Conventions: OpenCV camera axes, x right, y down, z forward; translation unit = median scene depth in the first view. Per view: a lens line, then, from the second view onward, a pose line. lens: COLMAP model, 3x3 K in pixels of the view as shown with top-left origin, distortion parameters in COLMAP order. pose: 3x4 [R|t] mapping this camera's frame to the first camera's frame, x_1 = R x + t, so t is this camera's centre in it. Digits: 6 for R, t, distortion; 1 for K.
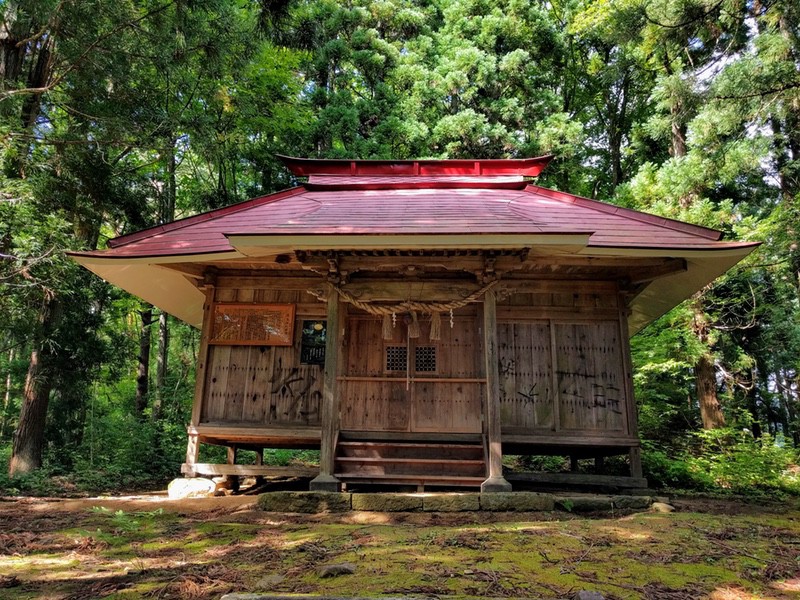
lens RADIAL K [[600.7, 0, 396.6], [0, 600.7, 294.5], [0, 0, 1]] dist [0.070613, -0.157953]
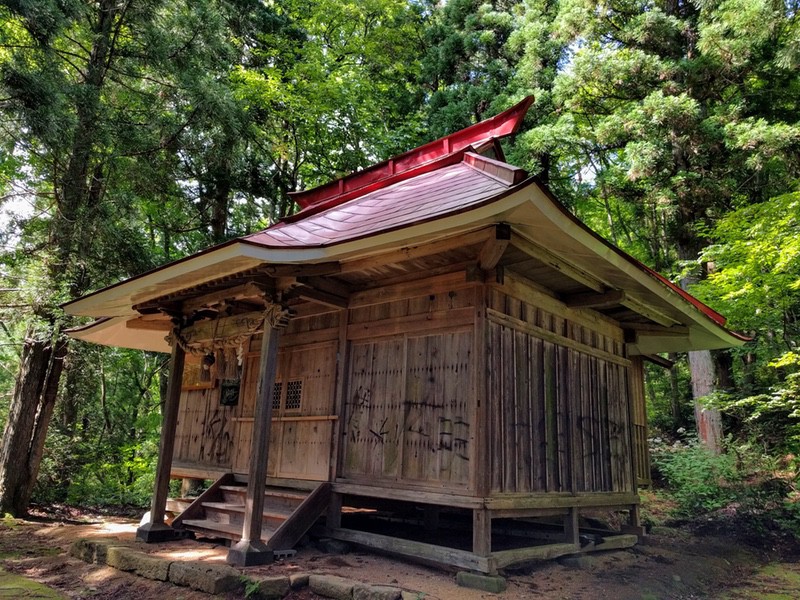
lens RADIAL K [[600.7, 0, 396.6], [0, 600.7, 294.5], [0, 0, 1]] dist [0.070613, -0.157953]
pose [[0.760189, -0.156447, -0.630585, 0.755104], [0.156209, 0.986116, -0.056339, 0.034388], [0.630644, -0.055674, 0.774073, 0.407874]]
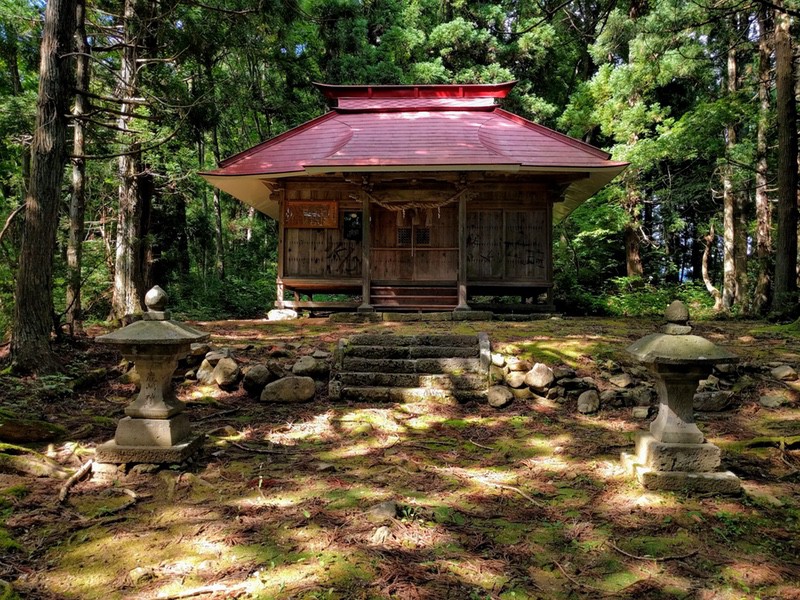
lens RADIAL K [[600.7, 0, 396.6], [0, 600.7, 294.5], [0, 0, 1]] dist [0.070613, -0.157953]
pose [[0.999915, -0.013020, 0.000995, -0.025004], [0.012422, 0.971944, 0.234883, -0.114910], [-0.004025, -0.234850, 0.972023, -0.573410]]
